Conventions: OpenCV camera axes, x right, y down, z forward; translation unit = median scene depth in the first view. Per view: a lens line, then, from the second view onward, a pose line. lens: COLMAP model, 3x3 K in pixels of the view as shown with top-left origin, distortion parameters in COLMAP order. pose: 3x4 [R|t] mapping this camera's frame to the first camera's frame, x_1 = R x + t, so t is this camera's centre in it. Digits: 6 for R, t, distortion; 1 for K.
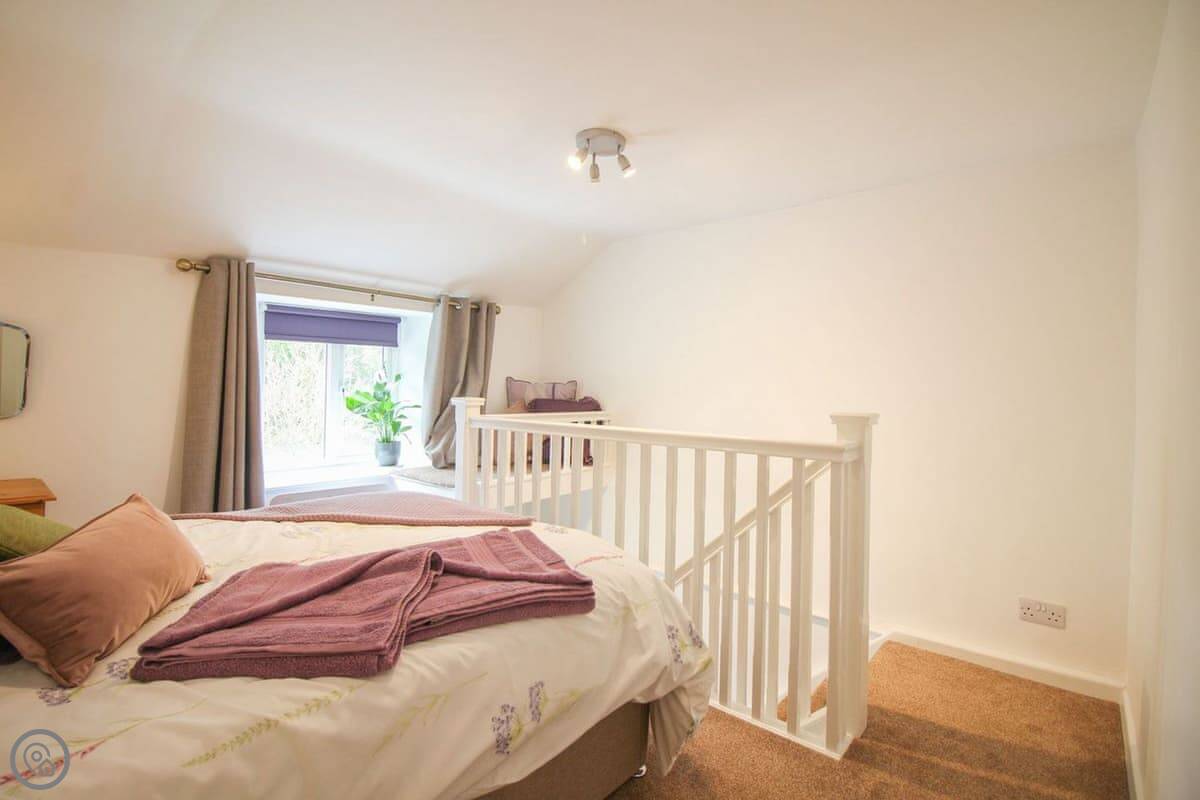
lens RADIAL K [[571.2, 0, 599.3], [0, 571.2, 396.5], [0, 0, 1]] dist [-0.002372, -0.009579]
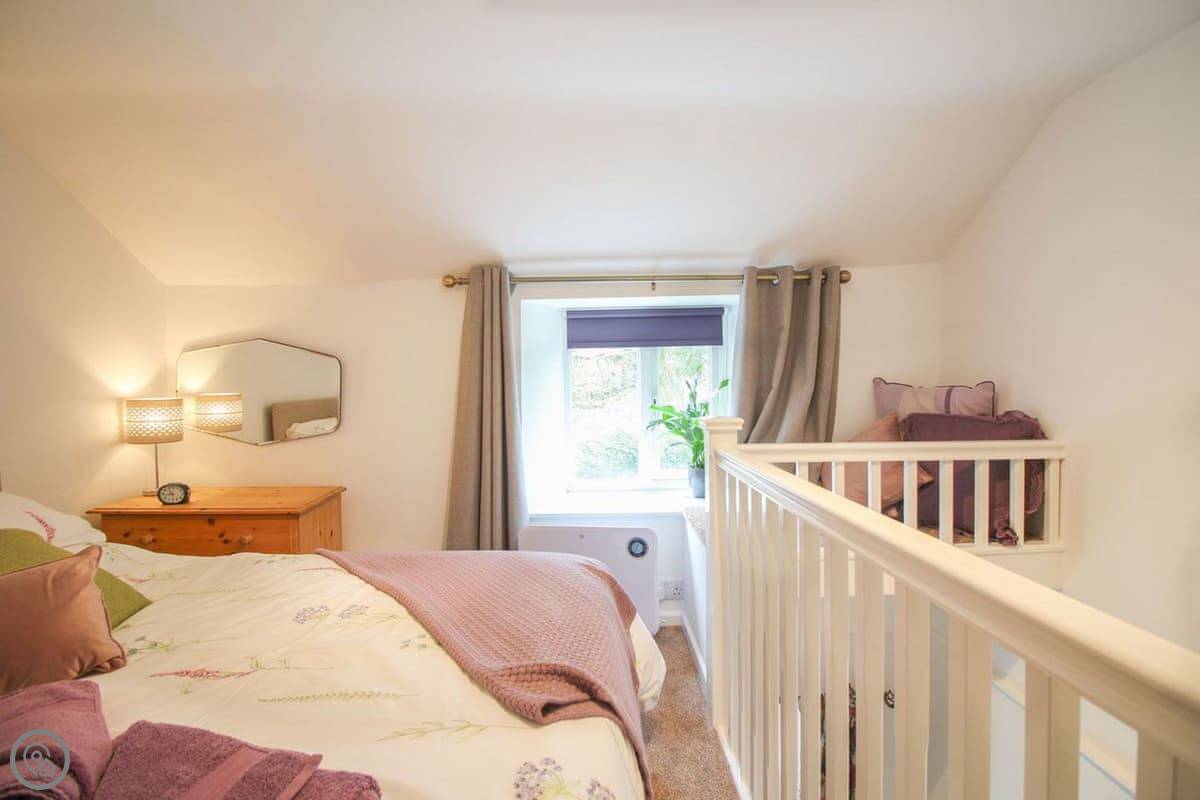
lens RADIAL K [[571.2, 0, 598.5], [0, 571.2, 391.9], [0, 0, 1]] dist [-0.002372, -0.009579]
pose [[0.663555, -0.015306, -0.747971, 0.124983], [0.013178, 0.999875, -0.008770, -0.018716], [0.748011, -0.004038, 0.663674, 0.371562]]
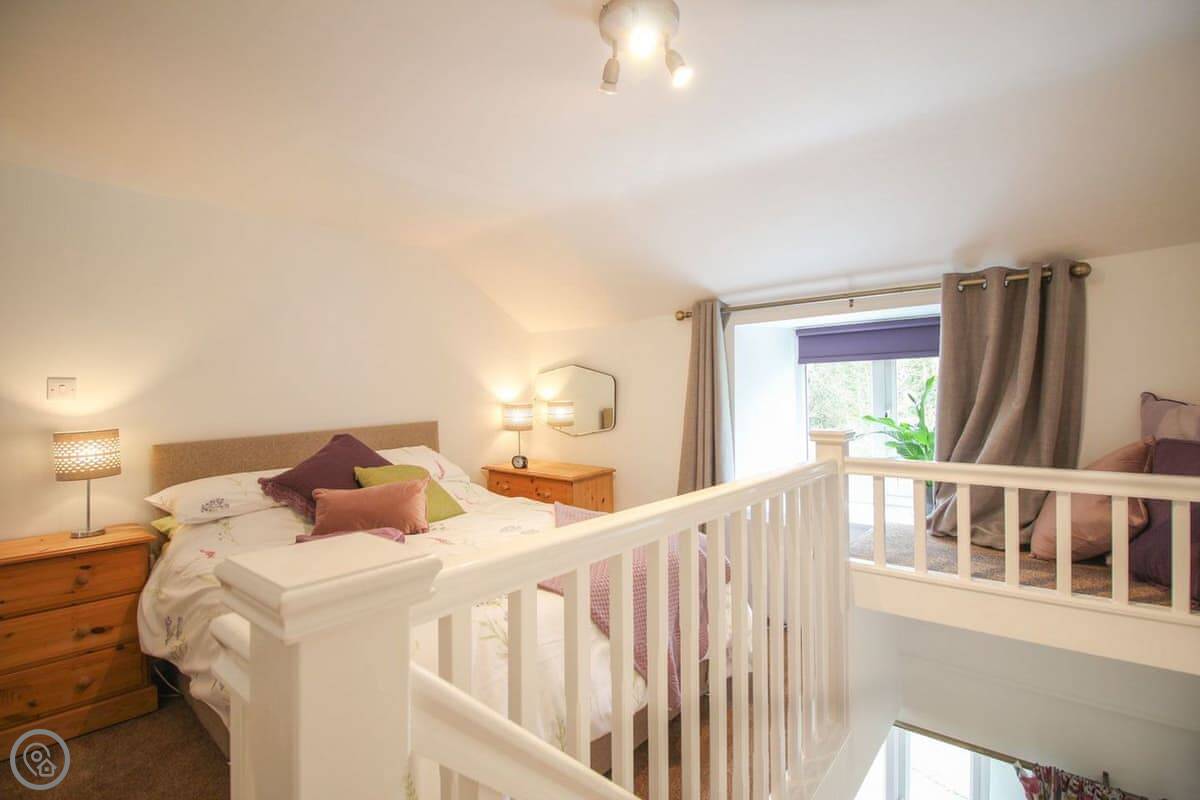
lens RADIAL K [[556.0, 0, 605.5], [0, 556.0, 400.4], [0, 0, 1]] dist [-0.009196, -0.006677]
pose [[0.024511, -0.008350, -0.999665, 0.344586], [-0.006838, 0.999940, -0.008520, -0.021771], [0.999676, 0.007045, 0.024453, 0.559690]]
